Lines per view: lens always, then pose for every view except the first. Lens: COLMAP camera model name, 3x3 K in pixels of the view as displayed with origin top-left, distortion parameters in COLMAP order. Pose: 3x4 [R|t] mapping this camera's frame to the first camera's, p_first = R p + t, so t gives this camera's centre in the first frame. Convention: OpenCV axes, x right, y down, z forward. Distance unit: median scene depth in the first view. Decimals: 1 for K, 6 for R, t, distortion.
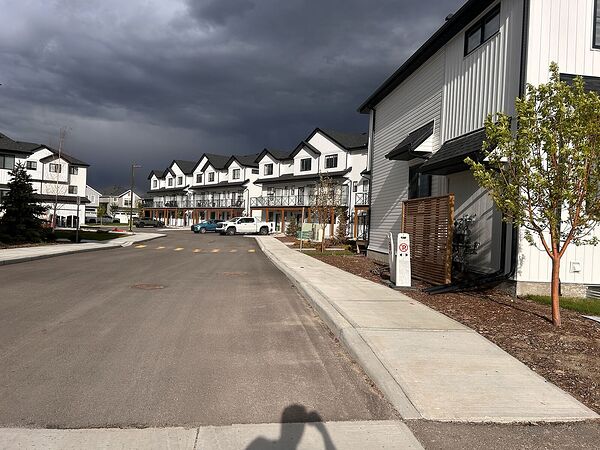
lens RADIAL K [[444.3, 0, 293.6], [0, 444.3, 235.3], [0, 0, 1]] dist [0.006580, -0.014177]
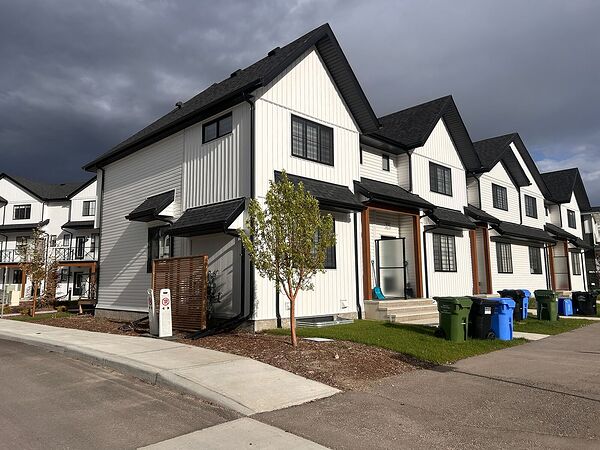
lens RADIAL K [[444.3, 0, 301.3], [0, 444.3, 223.6], [0, 0, 1]] dist [0.006580, -0.014177]
pose [[0.777402, 0.032278, 0.628176, -0.199389], [0.059035, 0.990530, -0.123955, -0.008290], [-0.626228, 0.133447, 0.768134, -0.116263]]
